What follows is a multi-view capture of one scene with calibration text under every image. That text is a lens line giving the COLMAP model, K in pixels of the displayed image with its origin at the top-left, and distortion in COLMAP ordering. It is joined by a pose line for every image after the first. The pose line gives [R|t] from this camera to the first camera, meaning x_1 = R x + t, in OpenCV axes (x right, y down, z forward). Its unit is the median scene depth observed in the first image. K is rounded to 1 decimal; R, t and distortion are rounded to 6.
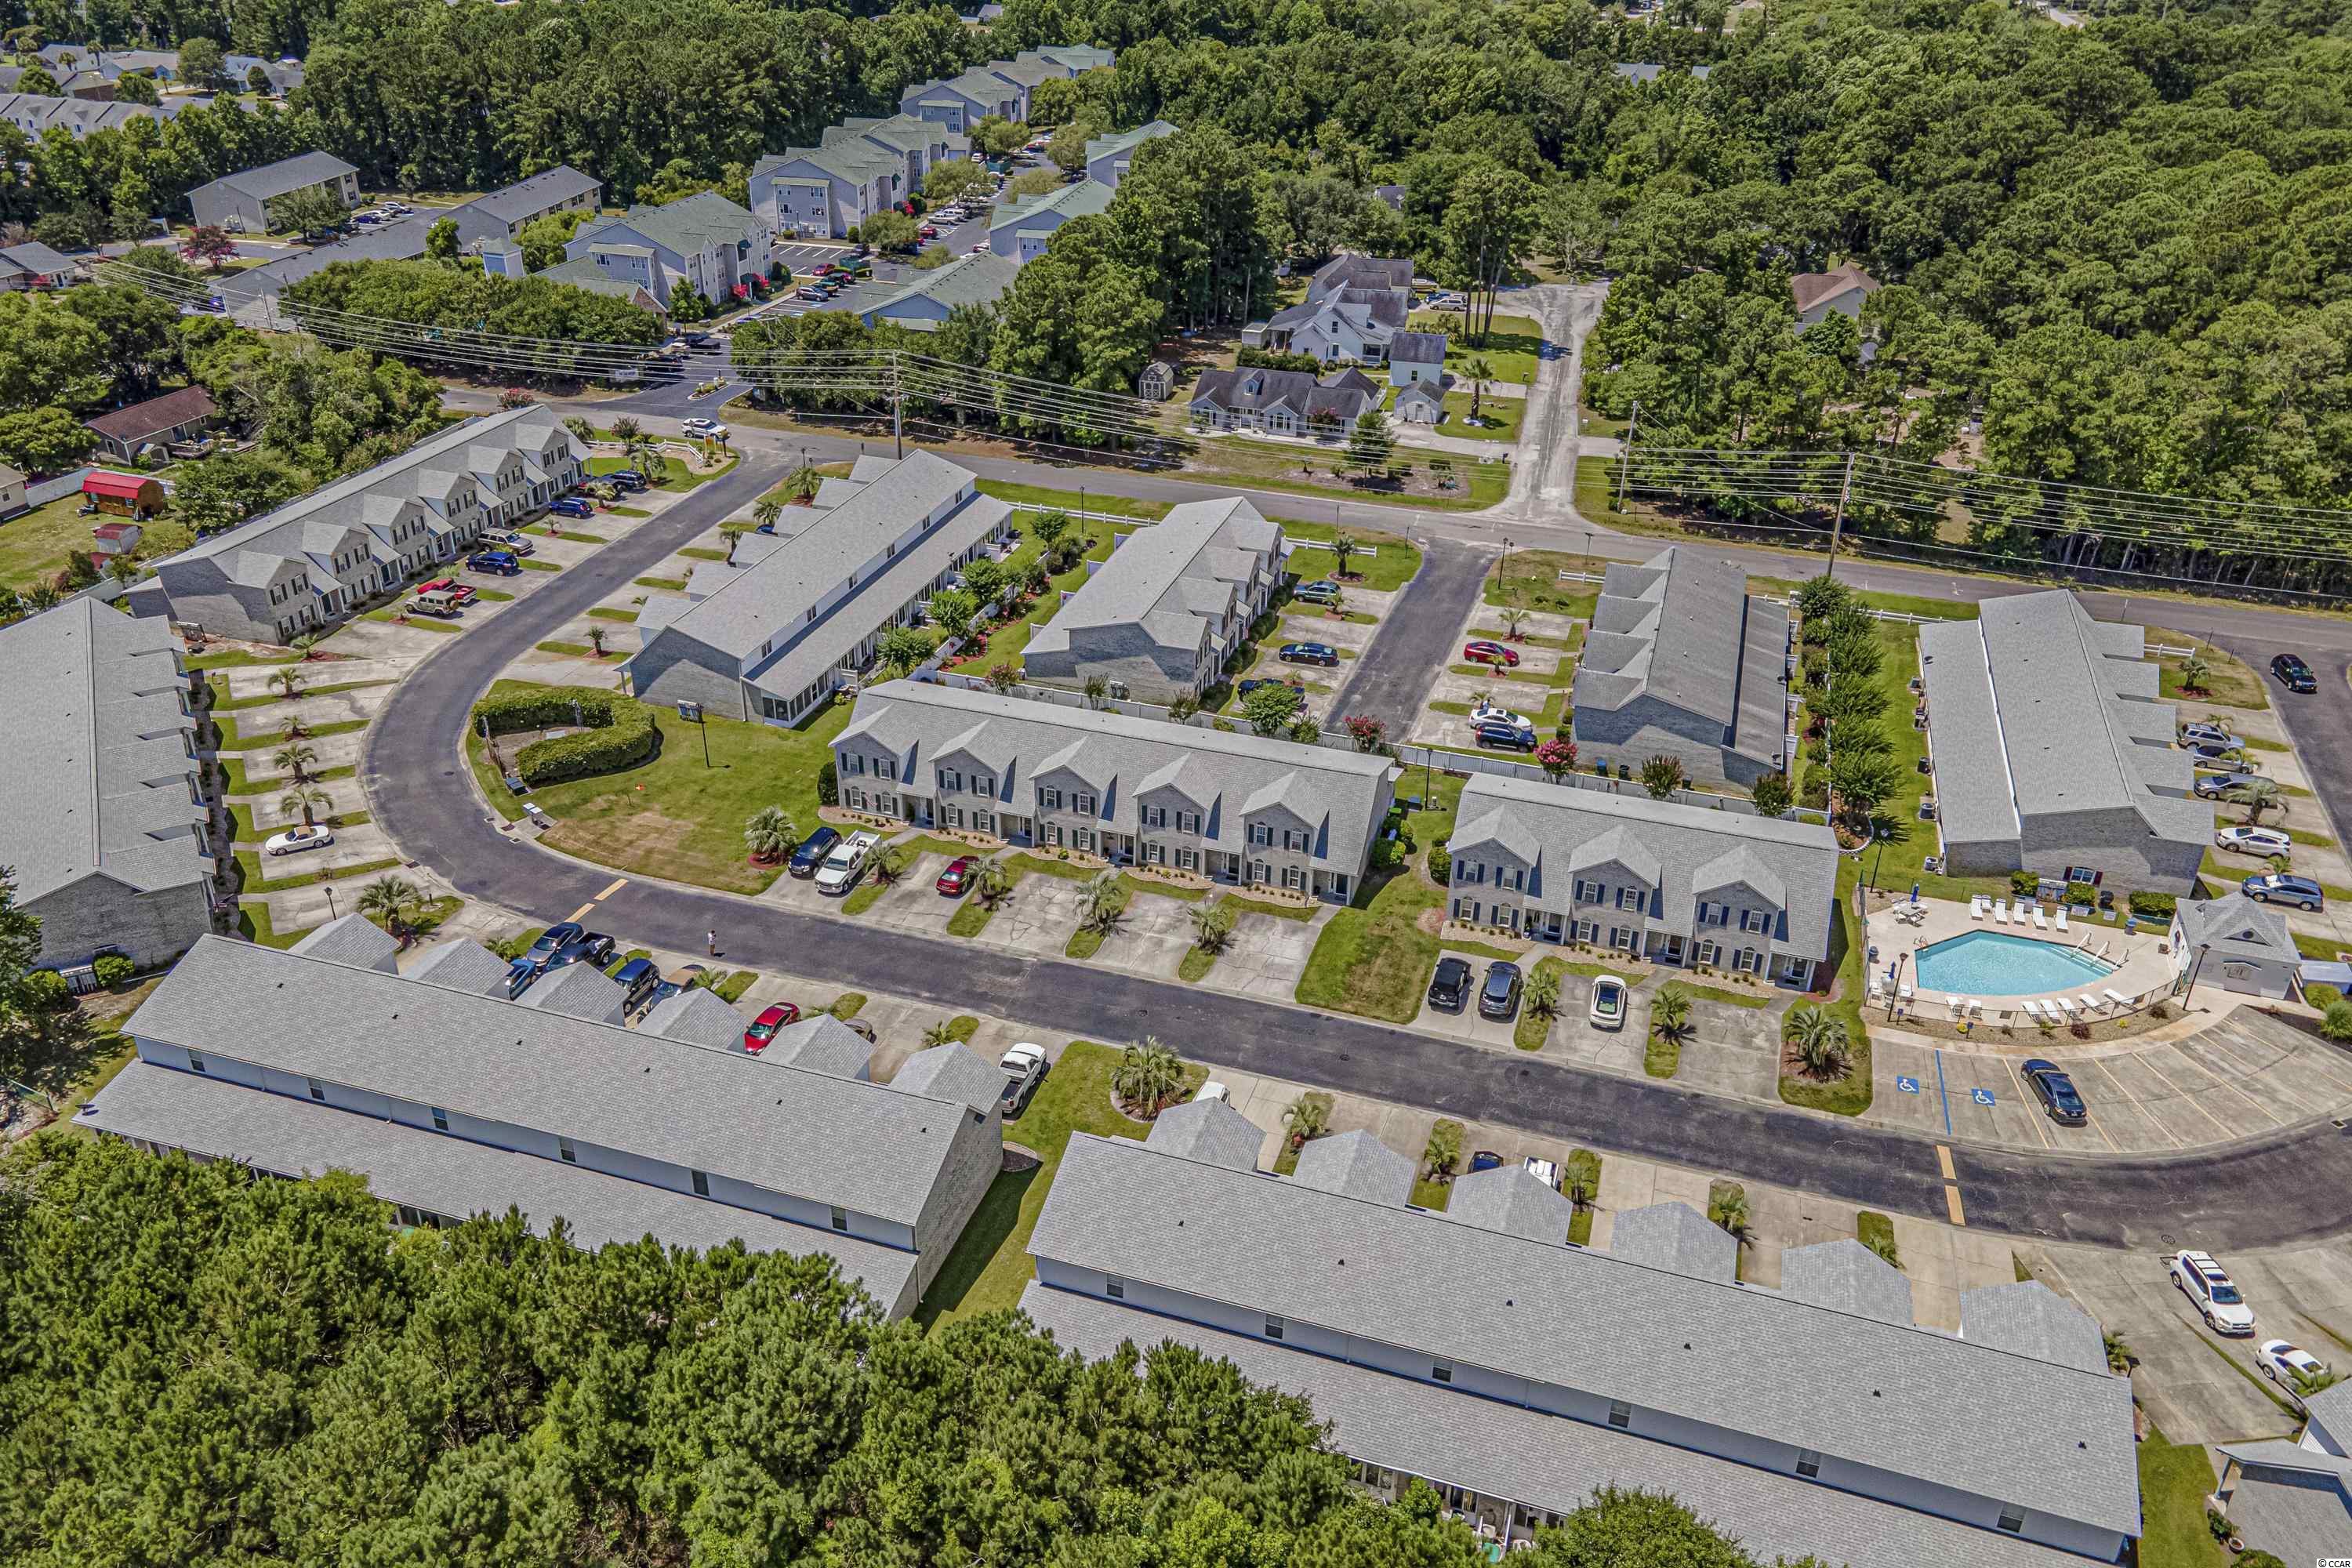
lens RADIAL K [[1722.8, 0, 1176.0], [0, 1722.8, 784.0], [0, 0, 1]] dist [0.036654, 0.002098]
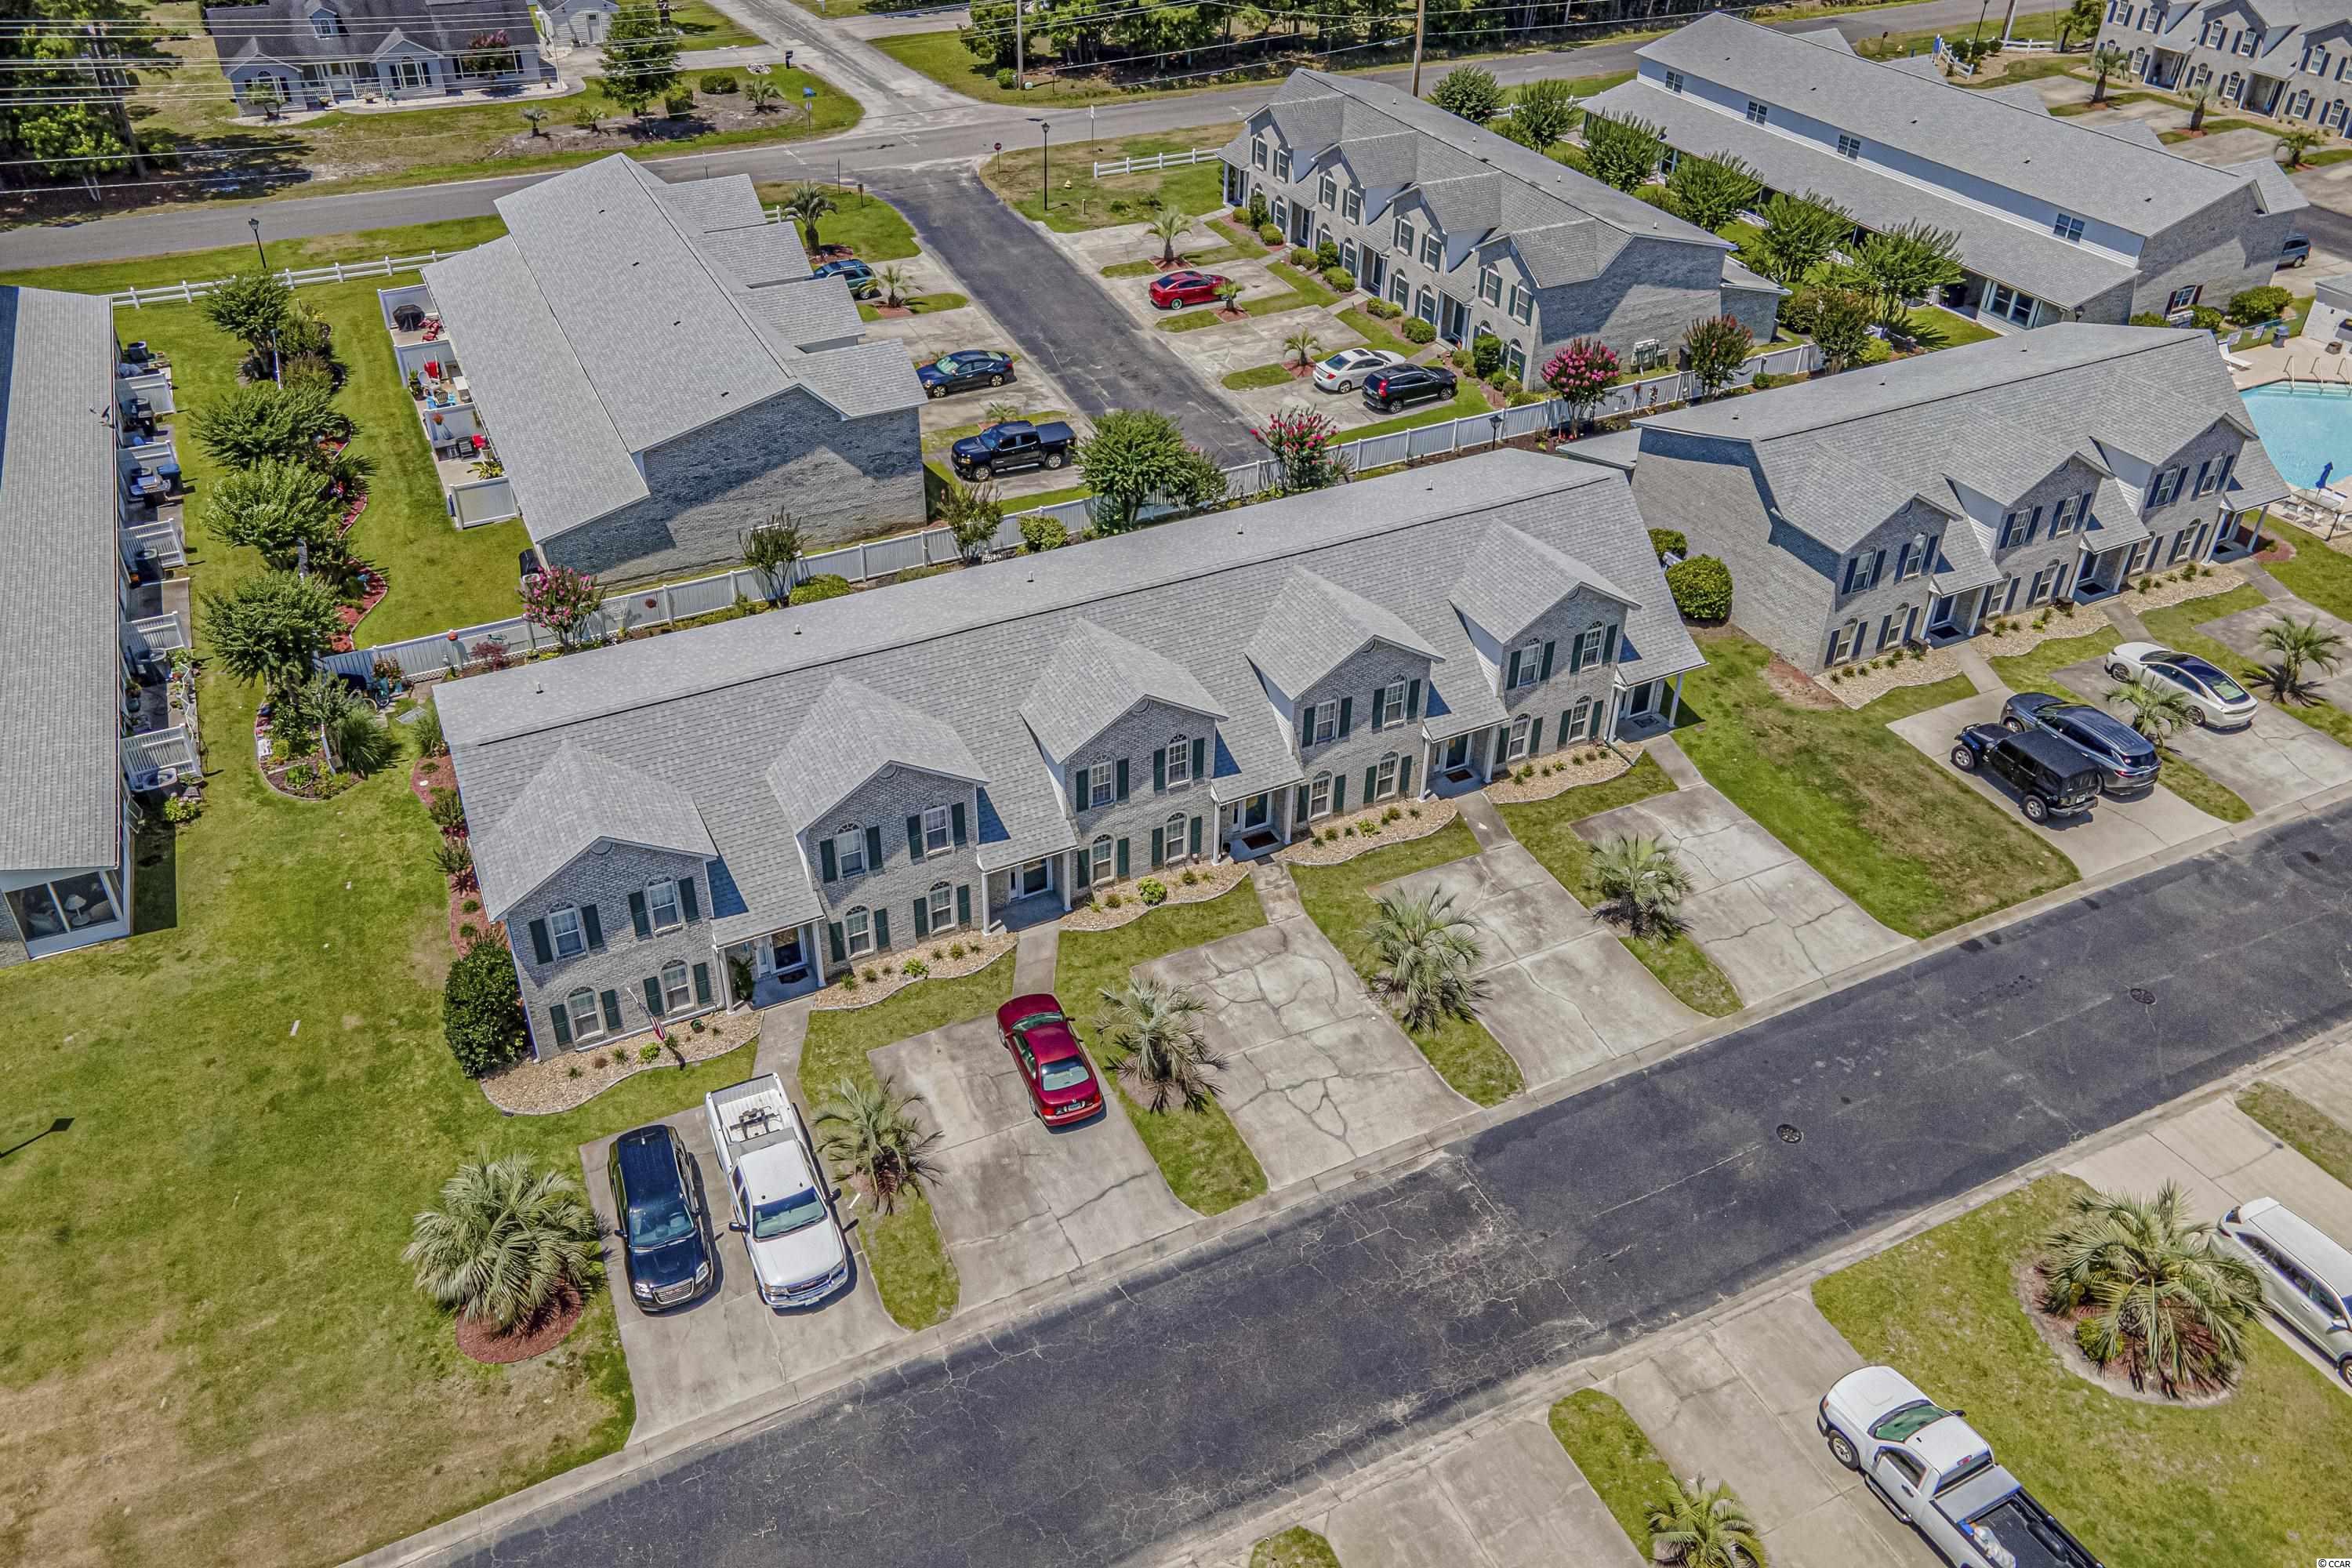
lens RADIAL K [[1722.8, 0, 1176.0], [0, 1722.8, 784.0], [0, 0, 1]] dist [0.036654, 0.002098]
pose [[0.731882, -0.417182, 0.538802, -0.282764], [0.338918, 0.908812, 0.243302, -0.086178], [-0.591171, 0.004541, 0.806533, 0.662128]]
